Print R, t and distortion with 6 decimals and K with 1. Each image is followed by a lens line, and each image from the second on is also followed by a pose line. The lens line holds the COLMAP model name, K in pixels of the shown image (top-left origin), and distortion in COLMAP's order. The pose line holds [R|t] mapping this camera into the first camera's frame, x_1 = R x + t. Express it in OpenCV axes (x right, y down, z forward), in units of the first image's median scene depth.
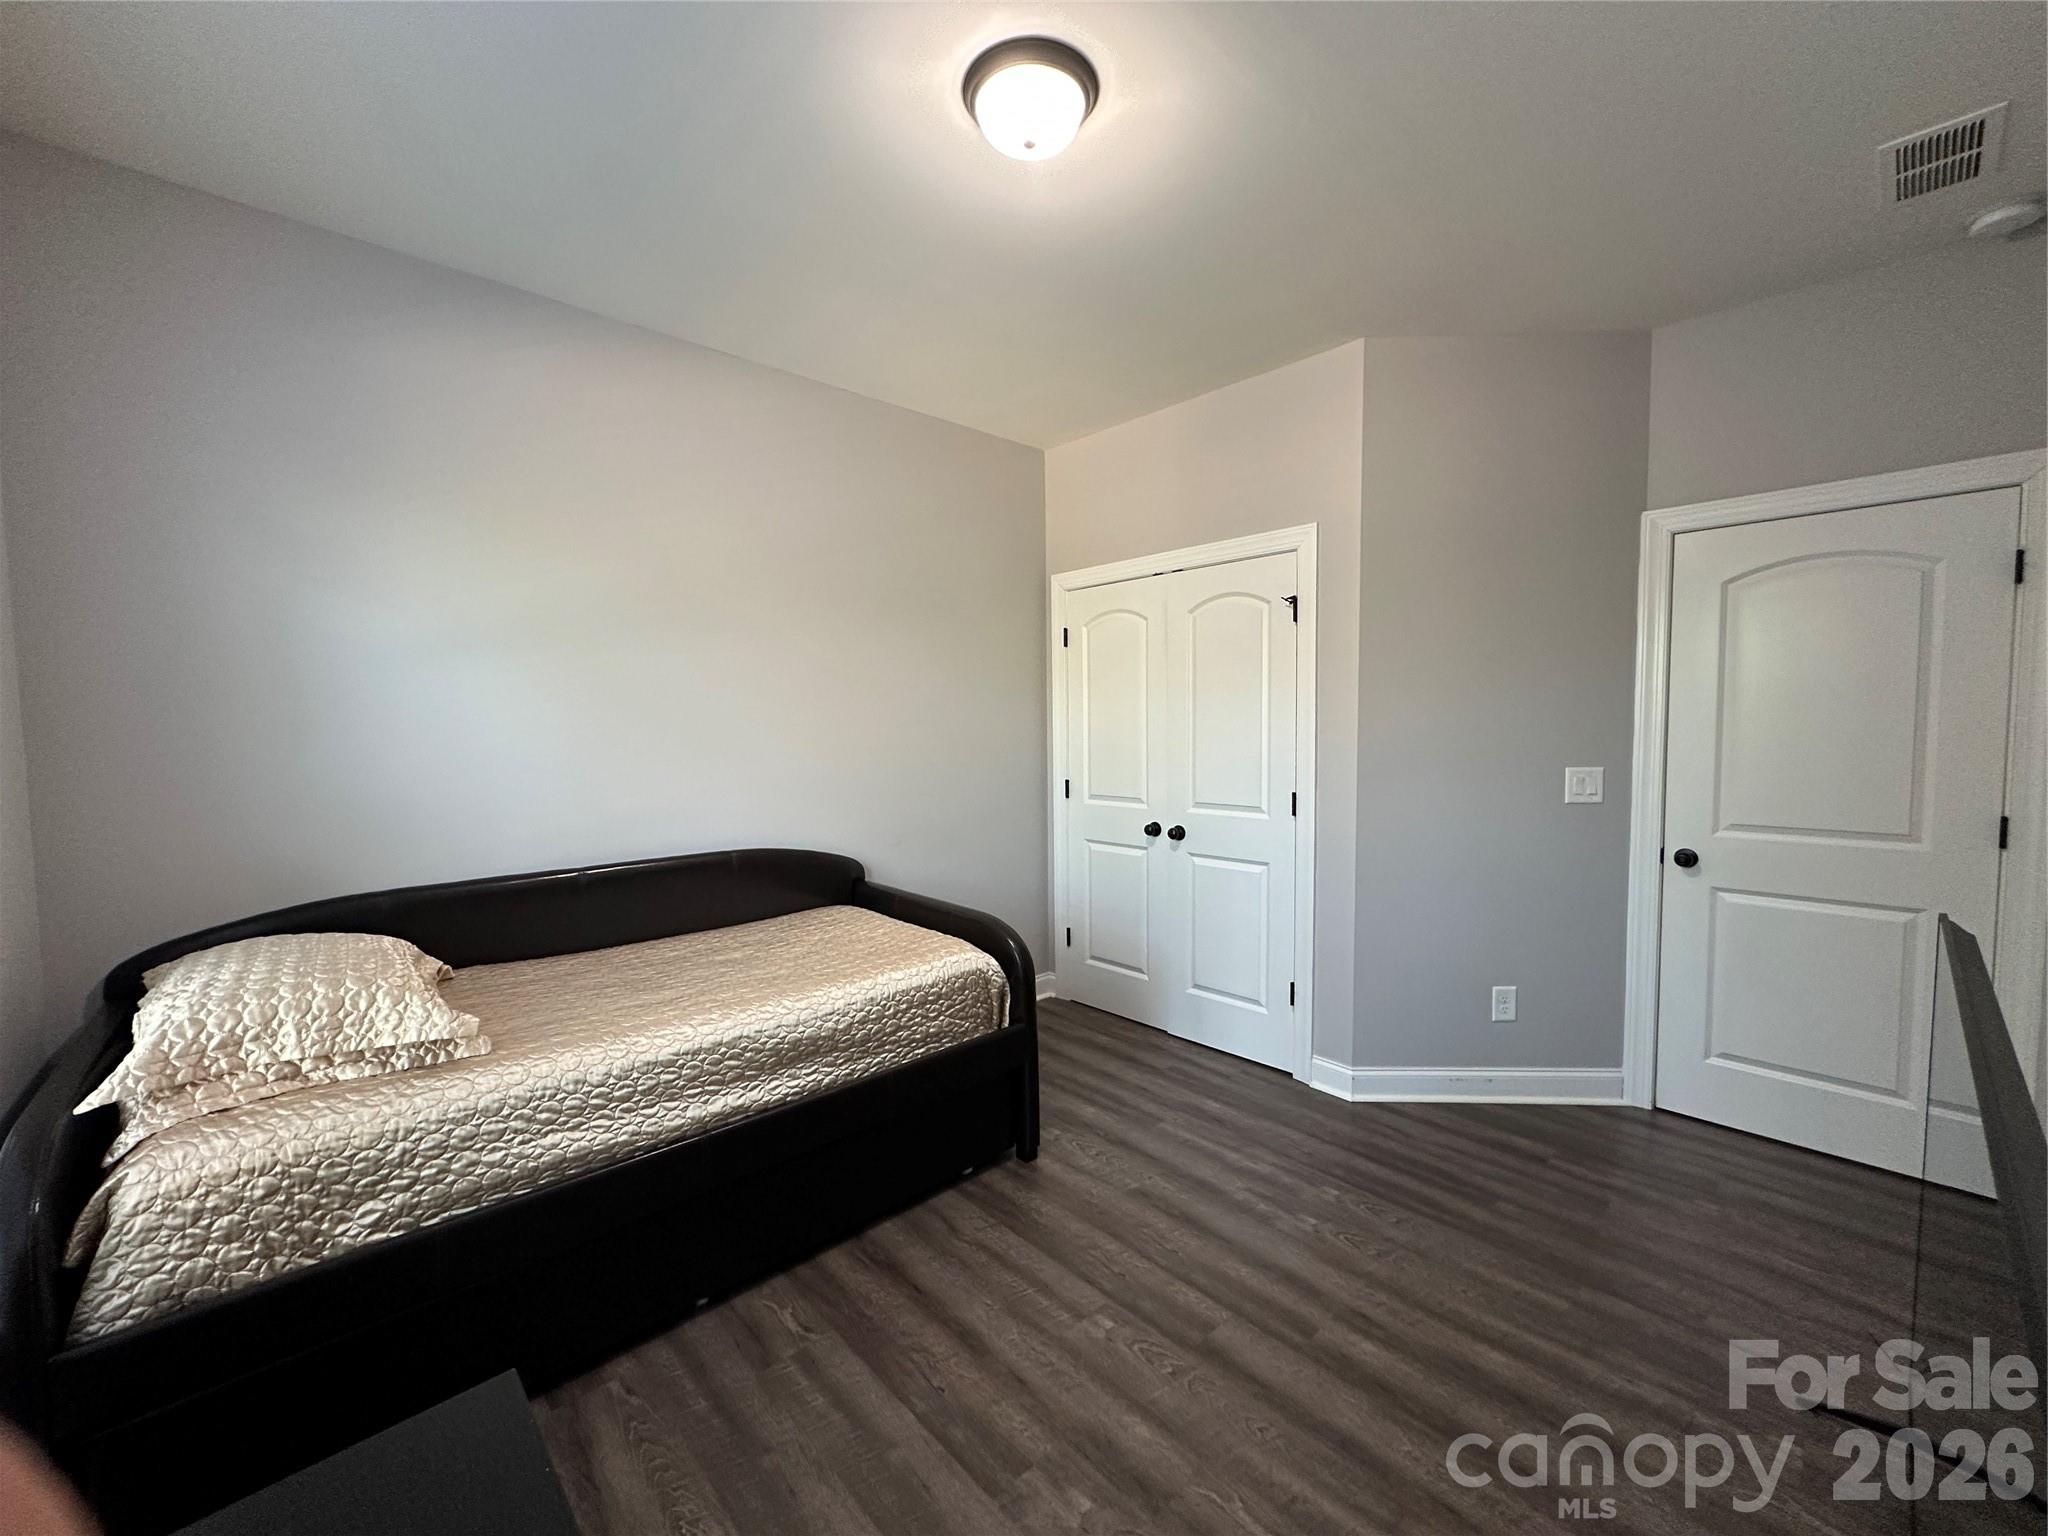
lens RADIAL K [[809.7, 0, 1028.5], [0, 809.7, 766.9], [0, 0, 1]] dist [-0.005386, 0.001973]
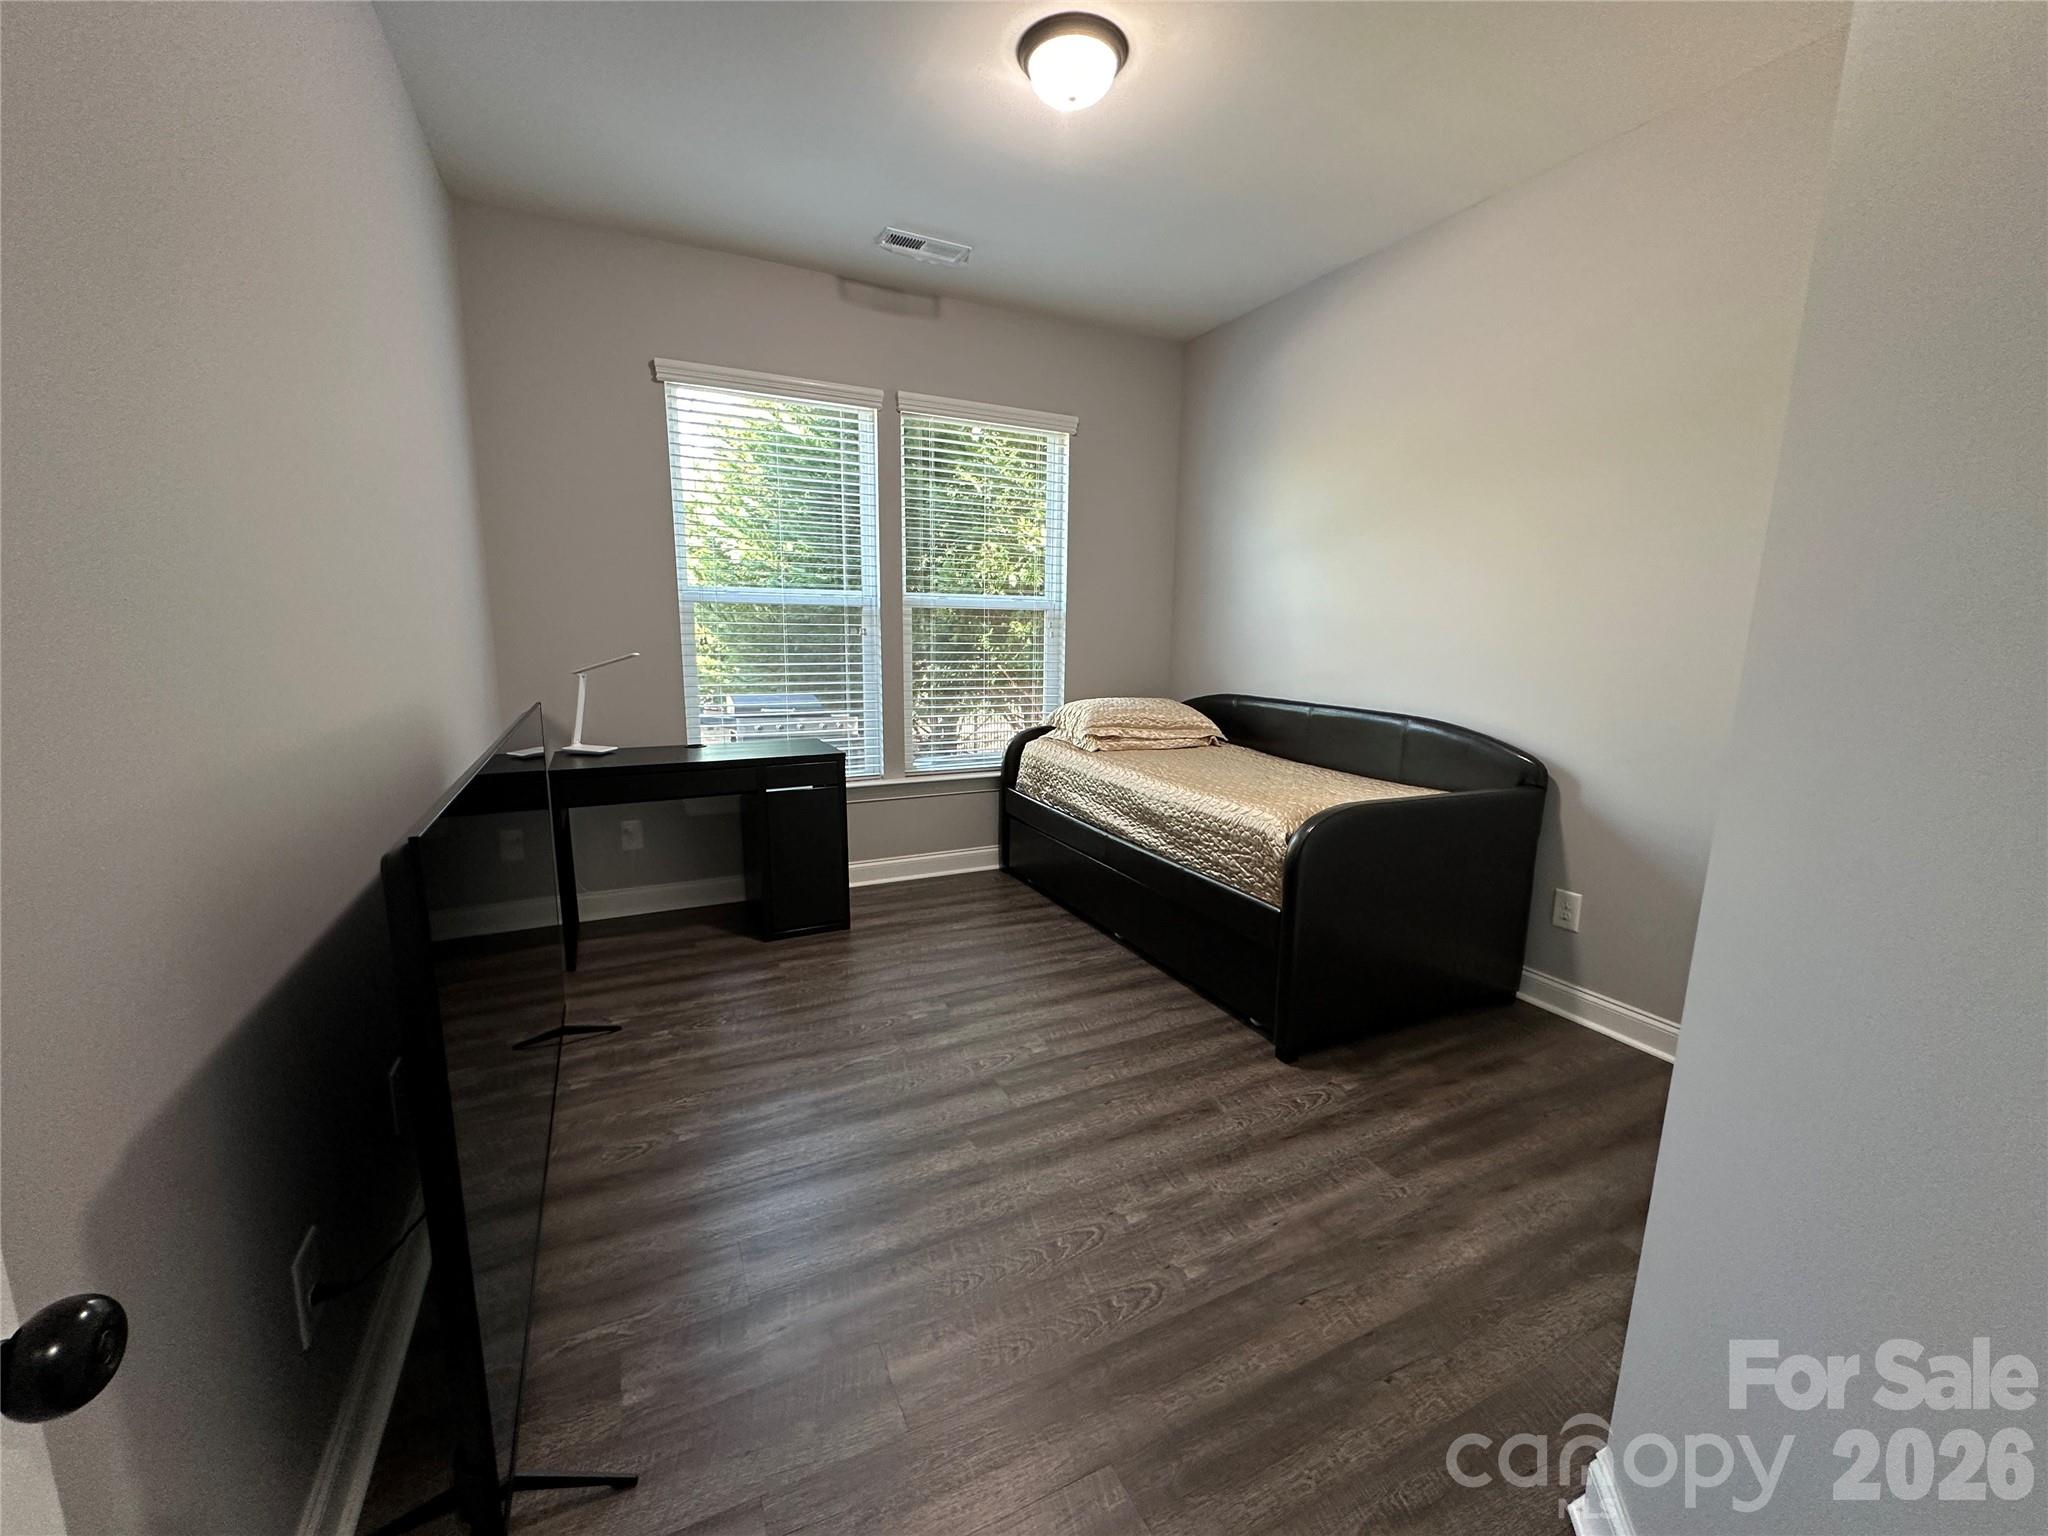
lens RADIAL K [[809.7, 0, 1025.4], [0, 809.7, 768.1], [0, 0, 1]] dist [-0.005386, 0.001973]
pose [[-0.282496, 0.173418, -0.943463, 1.073542], [-0.069625, 0.977223, 0.200471, -0.011675], [0.956738, 0.122321, -0.263987, 1.089742]]
